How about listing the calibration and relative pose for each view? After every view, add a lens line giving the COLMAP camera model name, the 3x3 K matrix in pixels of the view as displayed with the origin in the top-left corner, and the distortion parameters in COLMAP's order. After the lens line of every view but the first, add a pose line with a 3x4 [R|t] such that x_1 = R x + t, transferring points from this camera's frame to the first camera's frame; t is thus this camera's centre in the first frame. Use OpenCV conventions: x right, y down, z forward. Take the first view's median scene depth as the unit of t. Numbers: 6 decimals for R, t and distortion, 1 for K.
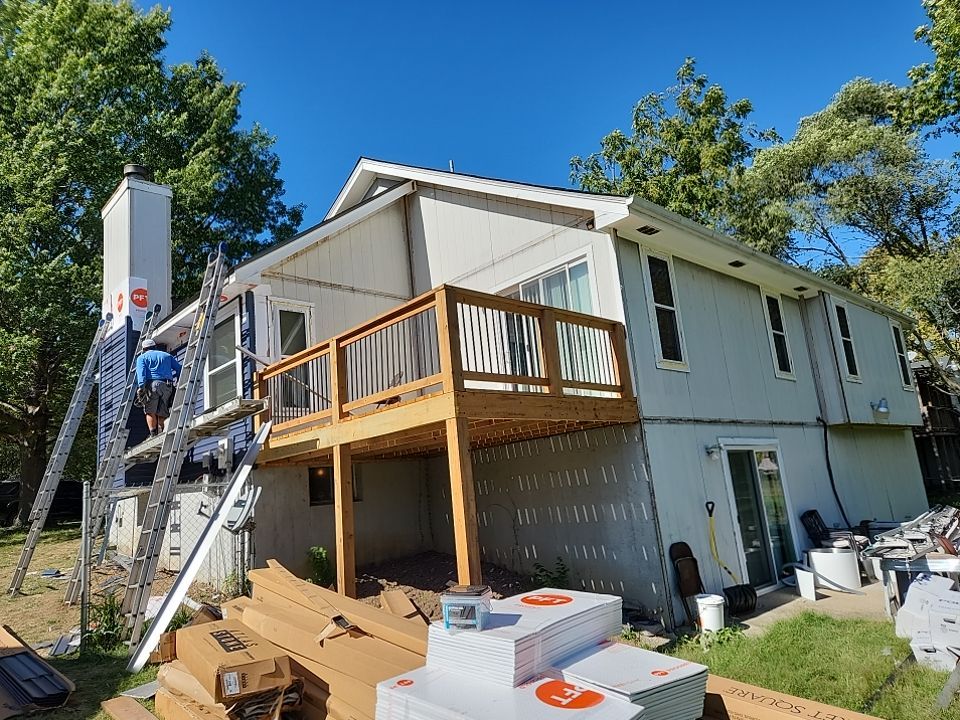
lens RADIAL K [[635.0, 0, 480.0], [0, 635.0, 360.0], [0, 0, 1]] dist [0.004824, 0.001309]
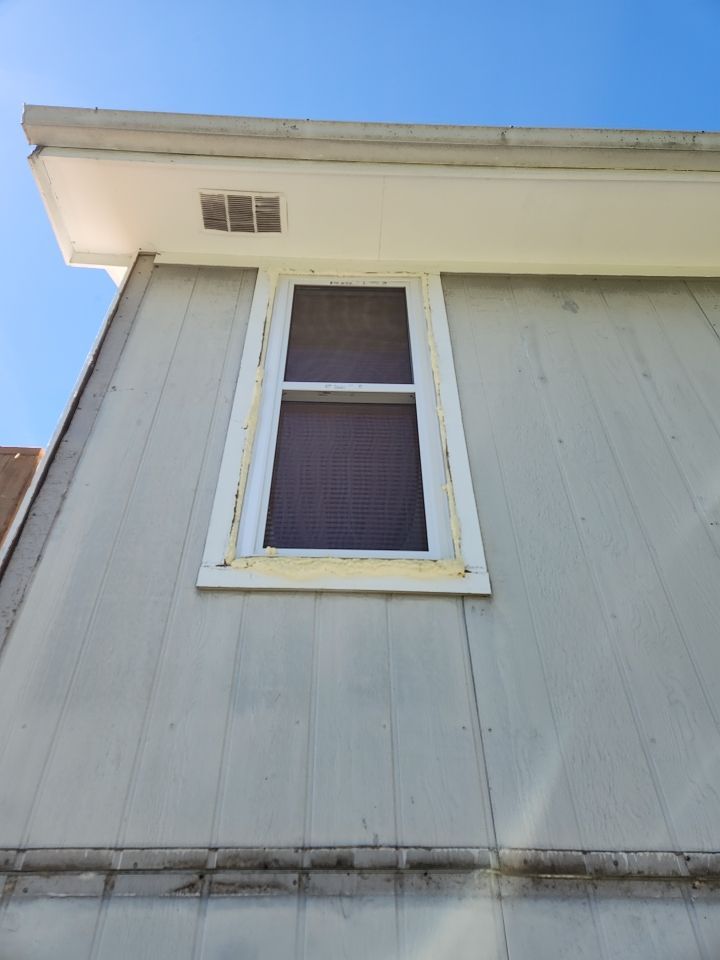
lens RADIAL K [[635.0, 0, 360.0], [0, 635.0, 480.0], [0, 0, 1]] dist [0.004824, 0.001309]
pose [[0.755827, -0.374571, -0.537049, 0.404869], [0.075699, 0.864697, -0.496557, 0.082643], [0.650380, 0.334657, 0.681916, 0.790337]]
